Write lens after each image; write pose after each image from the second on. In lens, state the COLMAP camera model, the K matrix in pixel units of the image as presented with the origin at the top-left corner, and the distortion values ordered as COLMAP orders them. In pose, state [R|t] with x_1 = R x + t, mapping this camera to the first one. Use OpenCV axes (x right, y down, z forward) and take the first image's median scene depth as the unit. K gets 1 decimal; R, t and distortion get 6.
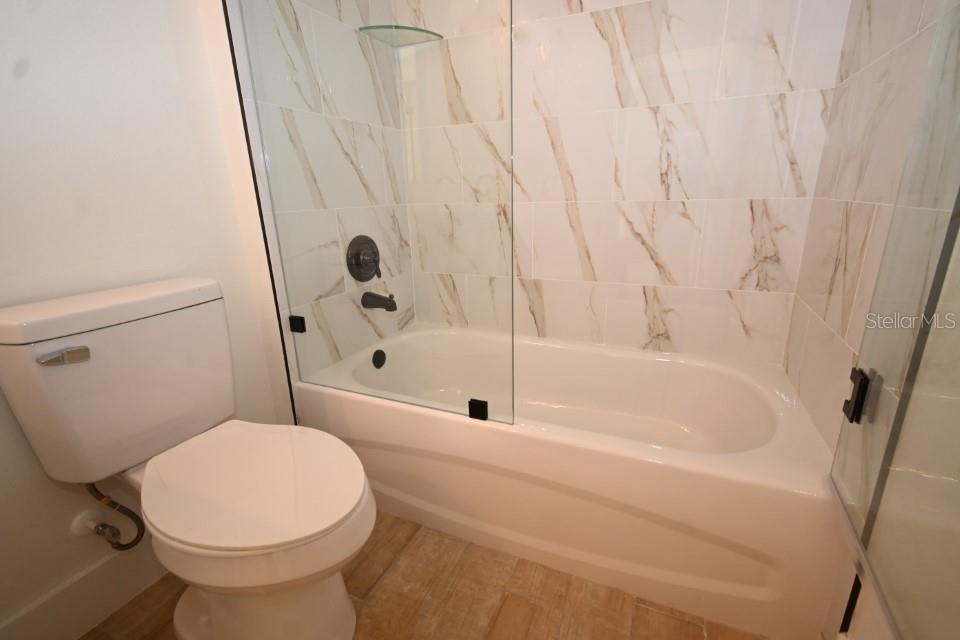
lens RADIAL K [[429.4, 0, 480.0], [0, 429.4, 320.0], [0, 0, 1]] dist [0.010440, -0.000653]
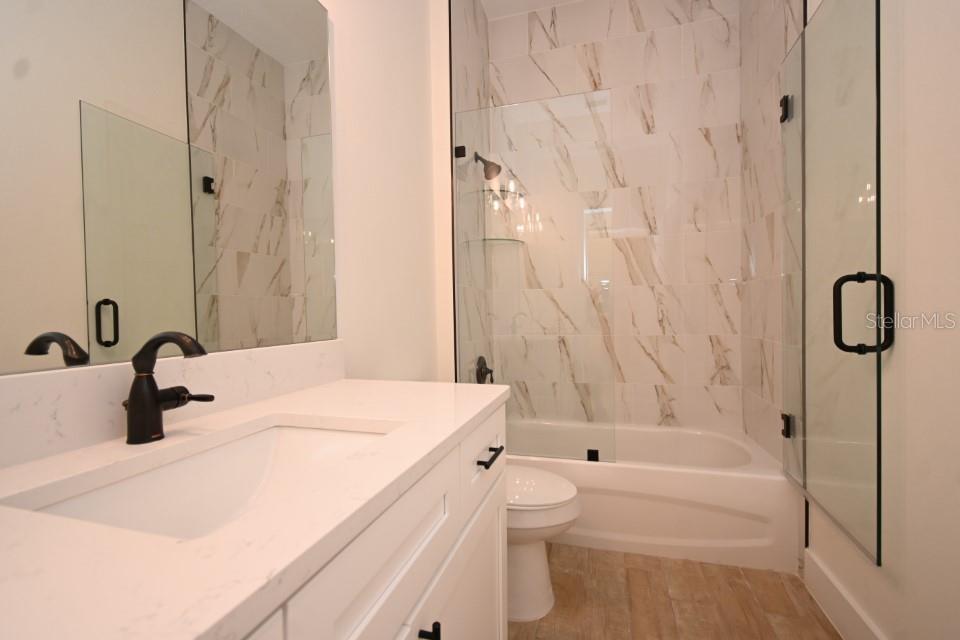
lens RADIAL K [[429.4, 0, 480.0], [0, 429.4, 320.0], [0, 0, 1]] dist [0.010440, -0.000653]
pose [[0.988983, 0.004056, 0.147974, -0.579026], [0.036183, 0.962679, -0.268217, 0.108490], [-0.143539, 0.270616, 0.951926, -0.589750]]
